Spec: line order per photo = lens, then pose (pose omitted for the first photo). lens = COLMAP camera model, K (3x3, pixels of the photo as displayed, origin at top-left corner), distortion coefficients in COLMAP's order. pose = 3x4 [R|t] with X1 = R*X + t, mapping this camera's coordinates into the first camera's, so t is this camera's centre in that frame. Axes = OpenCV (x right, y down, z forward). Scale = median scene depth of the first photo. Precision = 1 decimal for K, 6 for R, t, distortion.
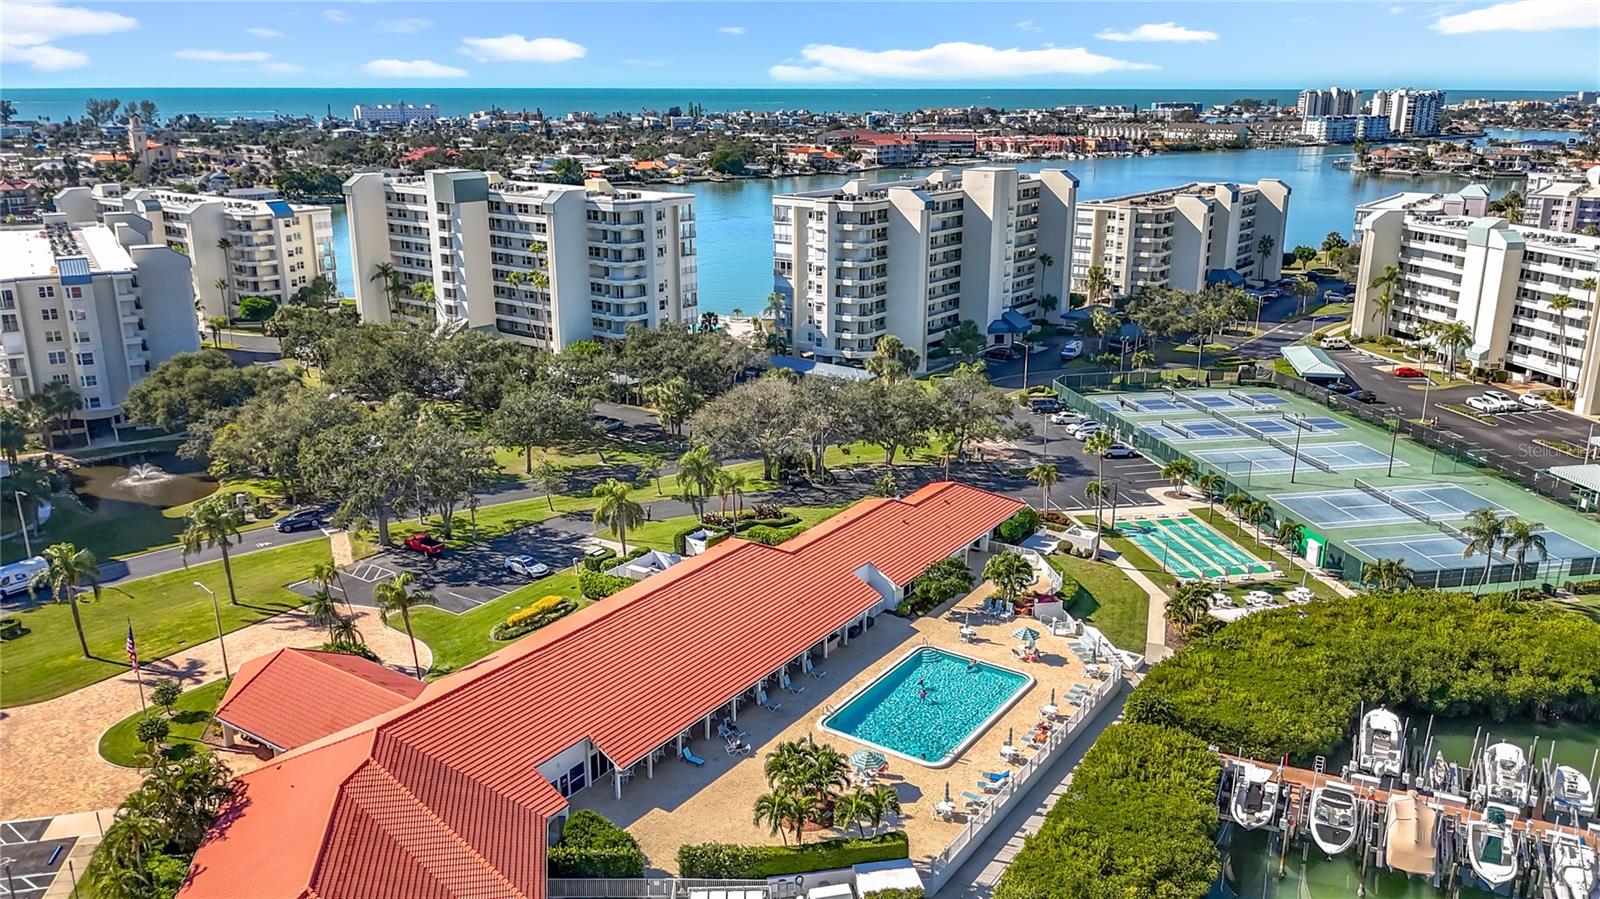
lens RADIAL K [[1205.4, 0, 798.4], [0, 1205.4, 439.5], [0, 0, 1]] dist [0.045475, -0.063613]
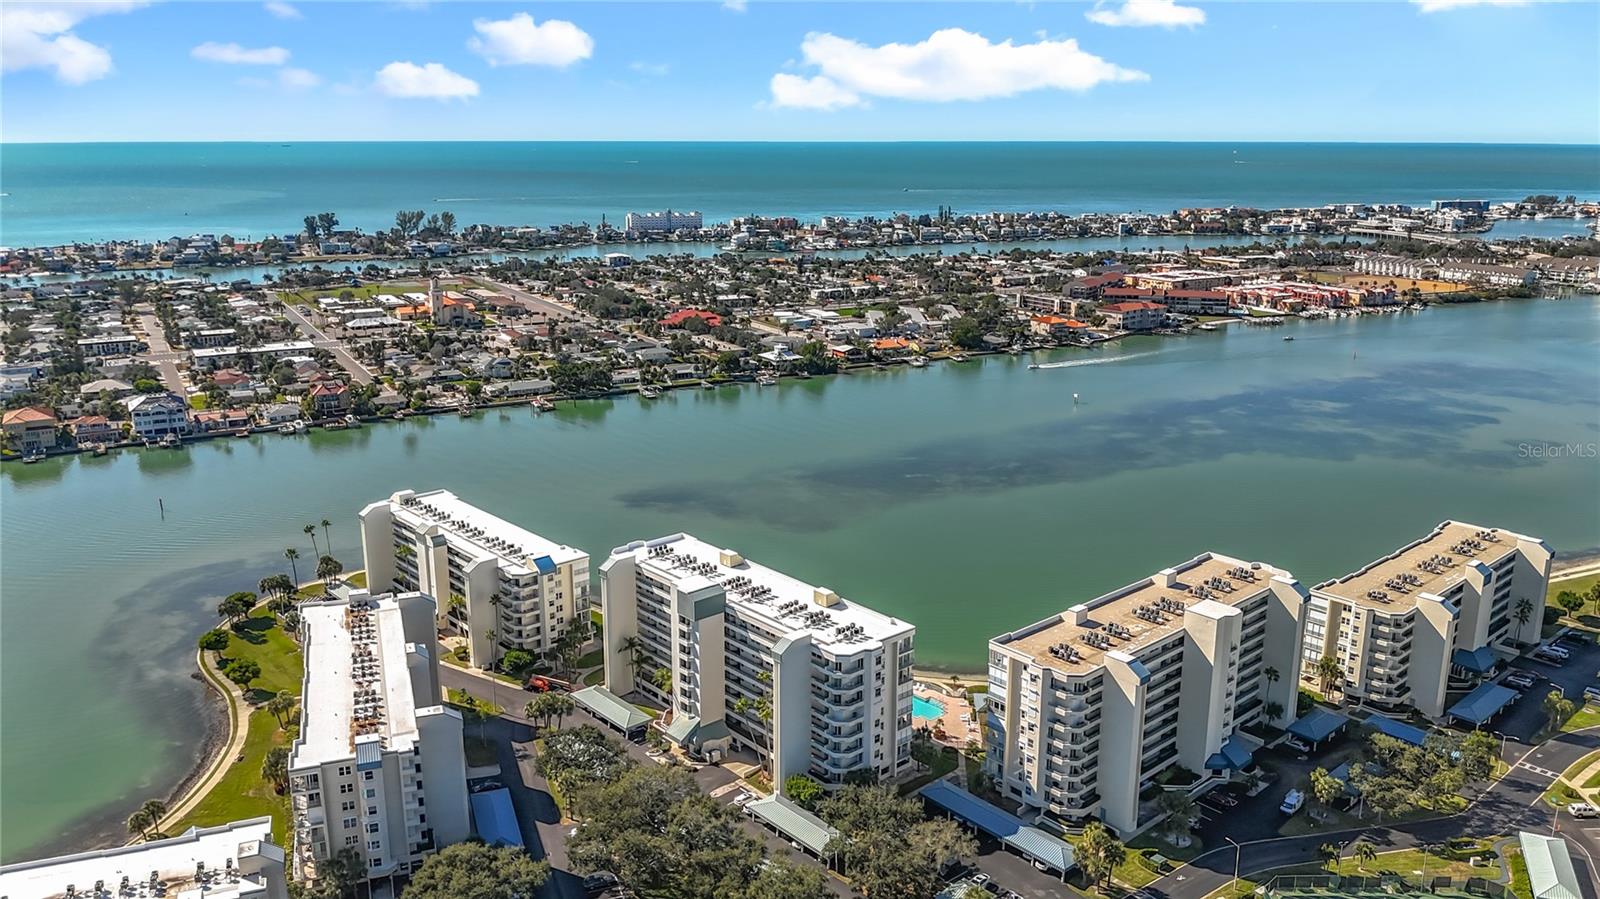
lens RADIAL K [[1205.4, 0, 814.4], [0, 1205.4, 423.6], [0, 0, 1]] dist [0.045475, -0.063613]
pose [[0.981884, 0.046501, -0.183686, 0.013547], [-0.055169, 0.997578, -0.042358, -0.345706], [0.181272, 0.051725, 0.982072, -0.057860]]
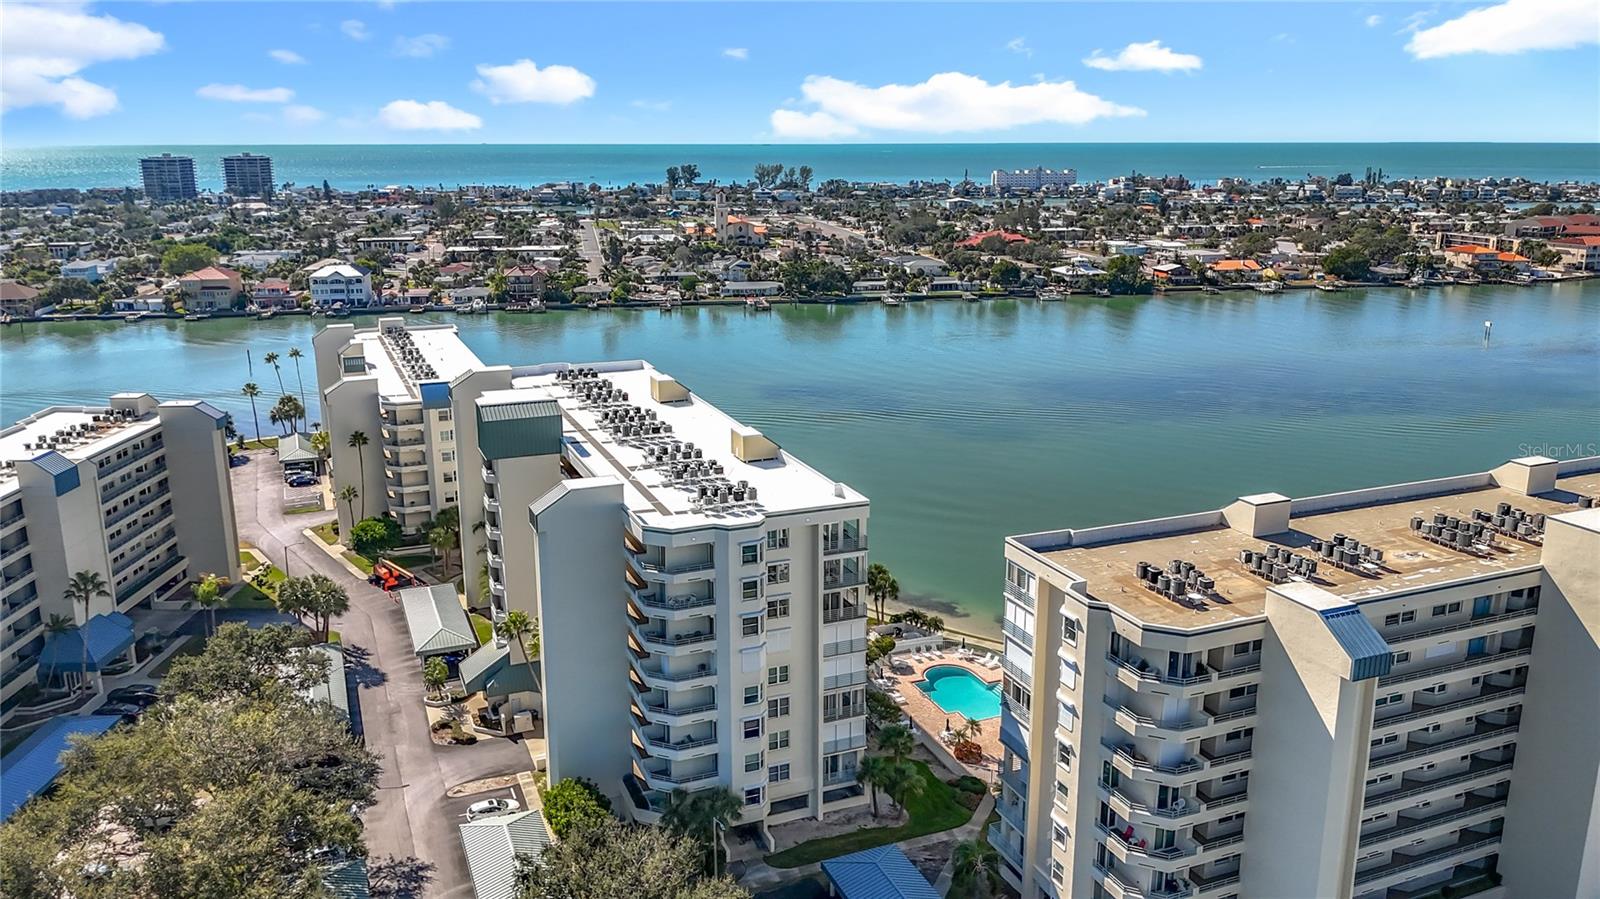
lens RADIAL K [[1205.4, 0, 835.3], [0, 1205.4, 427.7], [0, 0, 1]] dist [0.045475, -0.063613]
pose [[0.868465, 0.113754, -0.482523, 0.135208], [-0.137692, 0.990371, -0.014345, -0.233134], [0.476245, 0.078897, 0.875766, 0.602833]]
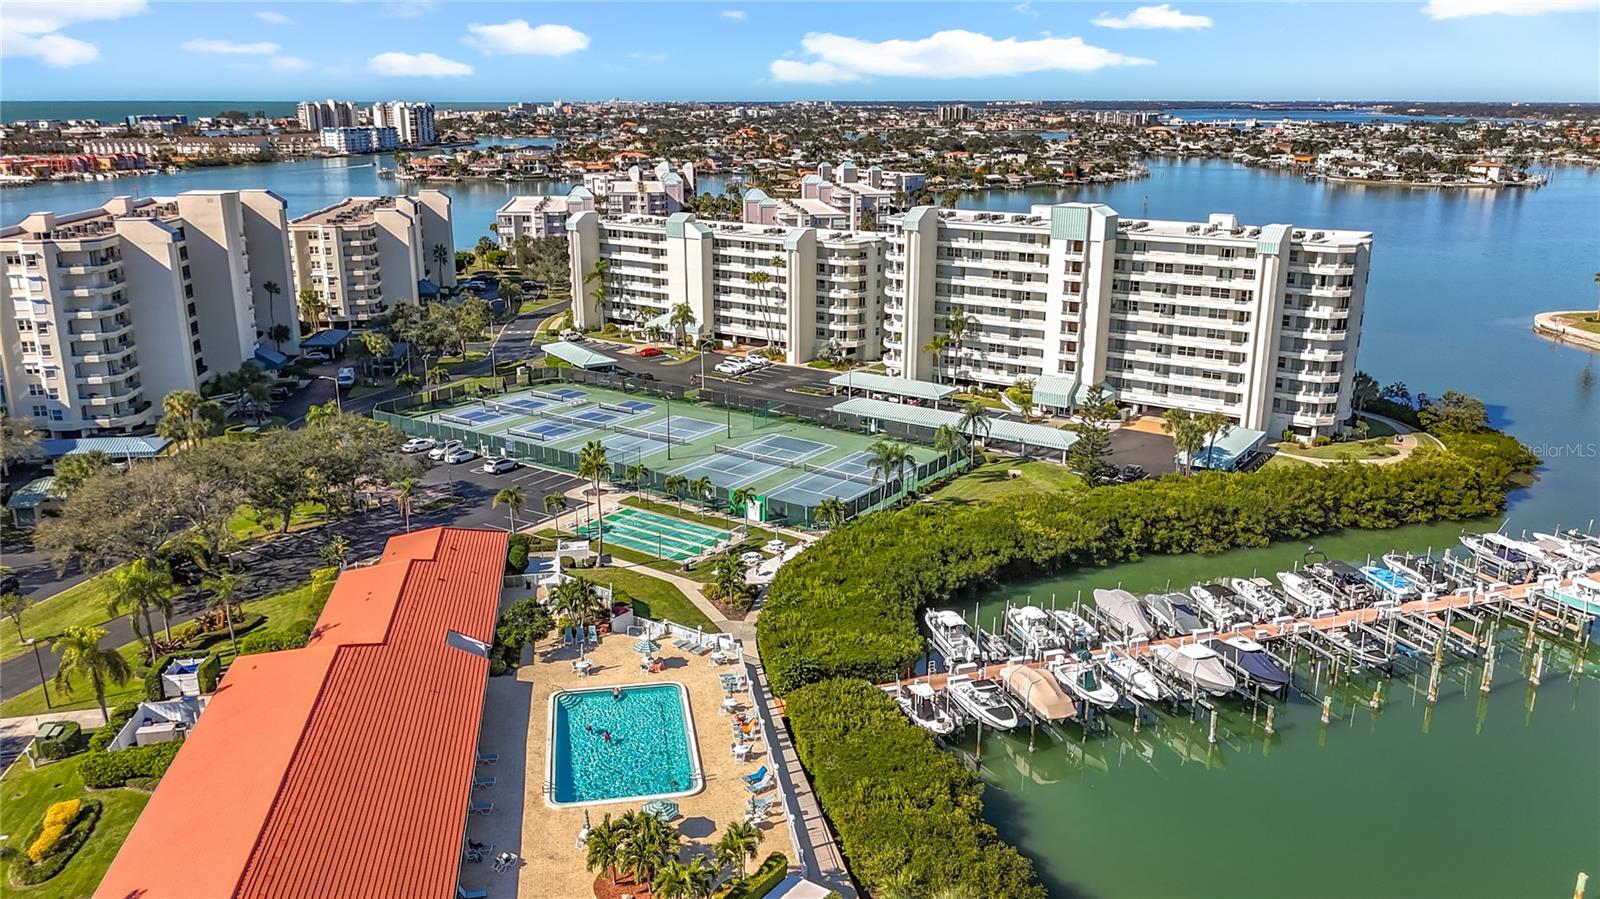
lens RADIAL K [[1205.4, 0, 786.5], [0, 1205.4, 440.6], [0, 0, 1]] dist [0.045475, -0.063613]
pose [[0.713060, -0.188486, 0.675291, -0.188917], [0.194578, 0.978550, 0.067670, -0.025890], [-0.673561, 0.083144, 0.734440, 0.089298]]
